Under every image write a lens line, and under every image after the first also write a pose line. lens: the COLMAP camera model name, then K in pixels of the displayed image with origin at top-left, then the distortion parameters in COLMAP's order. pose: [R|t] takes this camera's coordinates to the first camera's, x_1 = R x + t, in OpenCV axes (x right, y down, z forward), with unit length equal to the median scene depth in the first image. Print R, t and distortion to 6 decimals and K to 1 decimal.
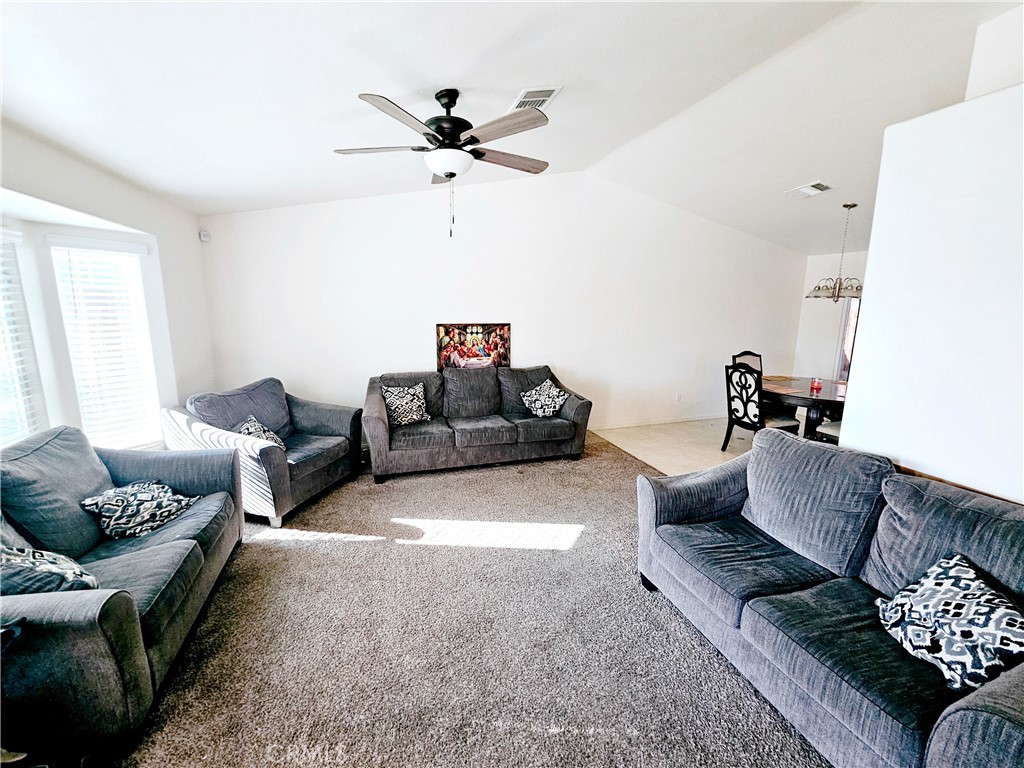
lens RADIAL K [[428.3, 0, 513.7], [0, 428.3, 378.1], [0, 0, 1]] dist [0.000527, 0.001153]
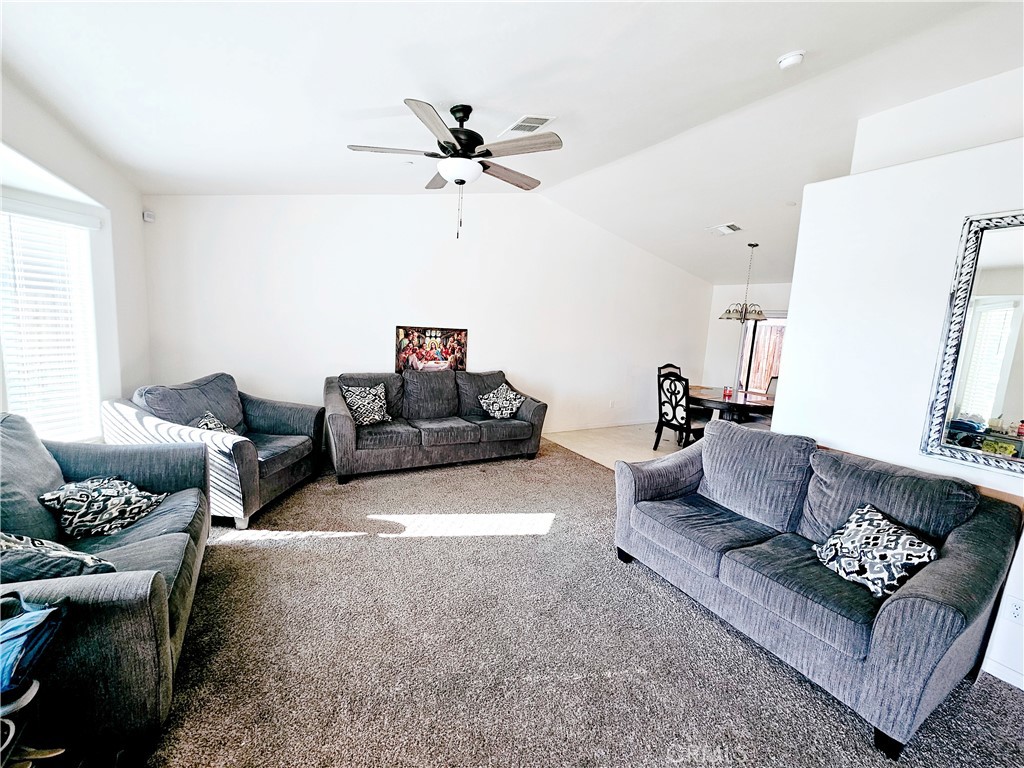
lens RADIAL K [[428.3, 0, 513.7], [0, 428.3, 378.1], [0, 0, 1]] dist [0.000527, 0.001153]
pose [[0.978649, 0.022251, 0.204328, -0.225660], [-0.014643, 0.999145, -0.038672, 0.061323], [-0.205014, 0.034855, 0.978138, -0.062307]]
